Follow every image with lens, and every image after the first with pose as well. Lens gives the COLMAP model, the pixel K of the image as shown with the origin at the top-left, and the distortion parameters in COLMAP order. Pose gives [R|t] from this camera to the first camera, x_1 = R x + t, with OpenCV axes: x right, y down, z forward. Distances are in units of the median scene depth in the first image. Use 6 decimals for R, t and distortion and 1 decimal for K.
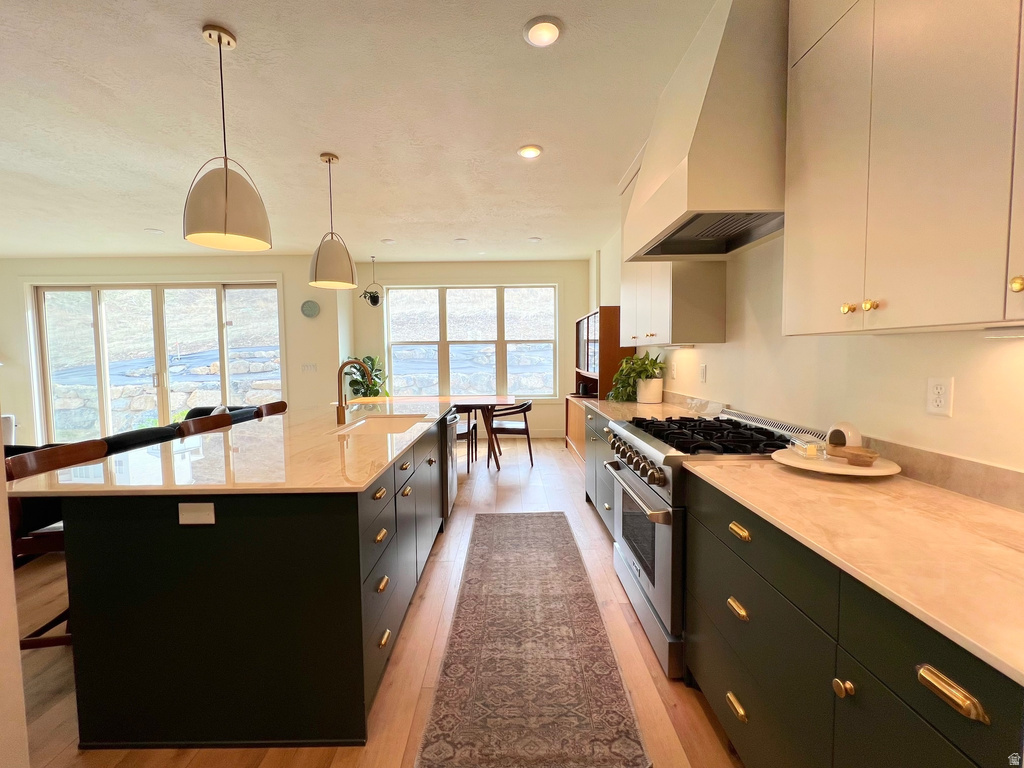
lens RADIAL K [[435.3, 0, 508.9], [0, 435.3, 381.3], [0, 0, 1]] dist [-0.011208, -0.000359]
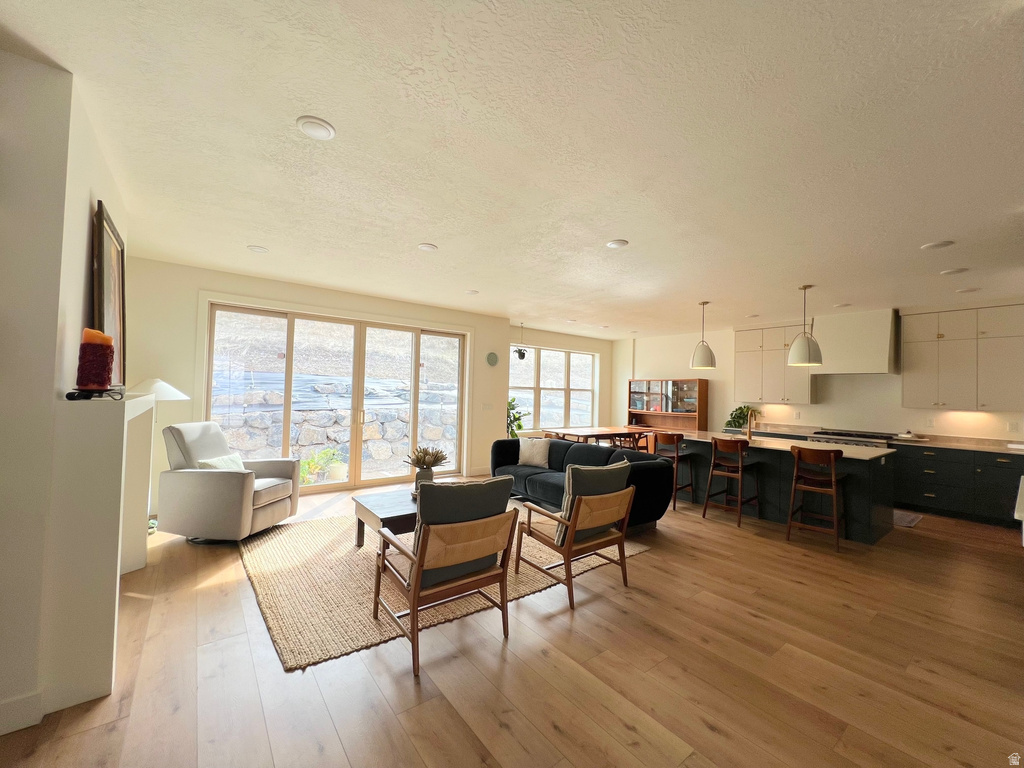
lens RADIAL K [[409.8, 0, 511.9], [0, 409.8, 382.3], [0, 0, 1]] dist [0.002140, 0.000587]
pose [[0.791813, 0.046266, 0.609008, -1.129048], [0.000721, 0.997055, -0.076684, -0.012455], [-0.610763, 0.061158, 0.789448, 0.051606]]
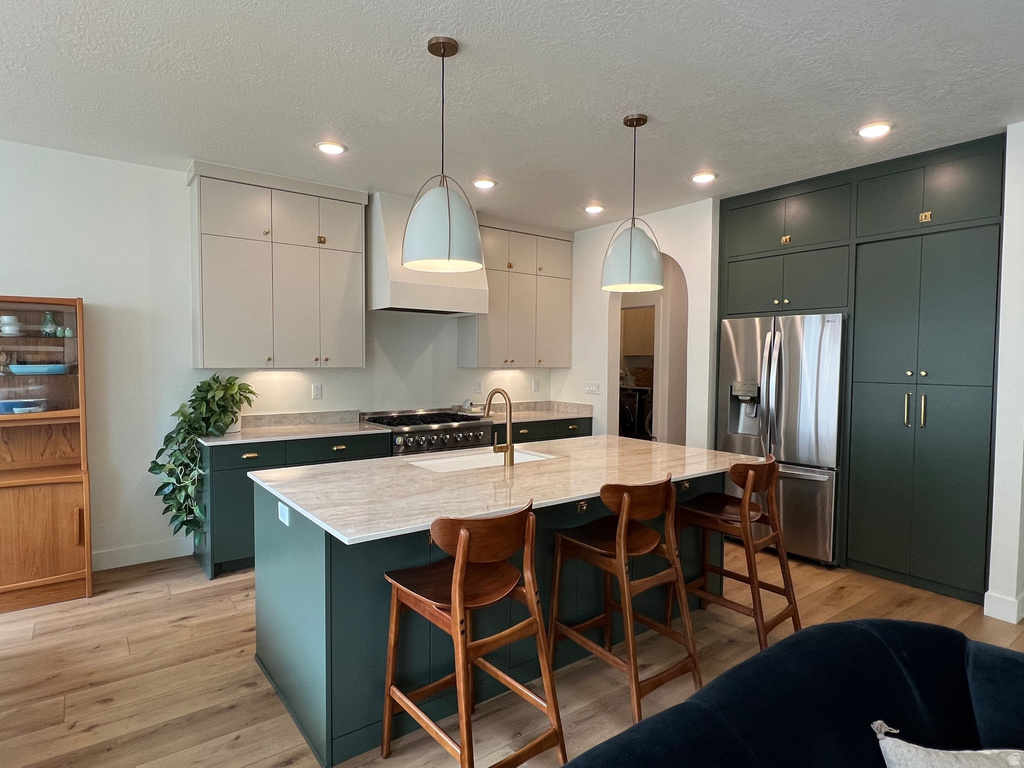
lens RADIAL K [[573.0, 0, 506.2], [0, 573.0, 385.5], [0, 0, 1]] dist [-0.001775, -0.000598]
pose [[-0.596795, -0.029695, 0.801844, -0.560081], [0.046349, 0.996371, 0.071395, -0.059821], [-0.801054, 0.079773, -0.593253, 0.733078]]
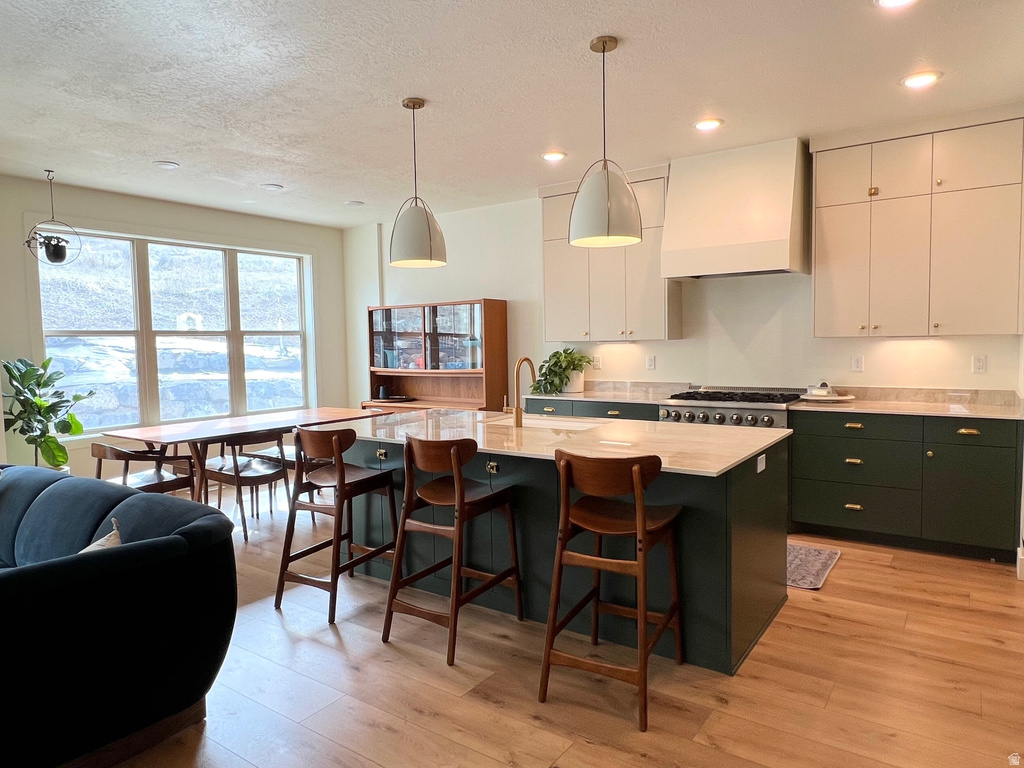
lens RADIAL K [[658.3, 0, 507.5], [0, 658.3, 379.8], [0, 0, 1]] dist [-0.000053, 0.000946]
pose [[0.583919, -0.049767, 0.810285, -0.676168], [0.061537, 0.997961, 0.016948, -0.012384], [-0.809476, 0.039966, 0.585791, 0.093086]]
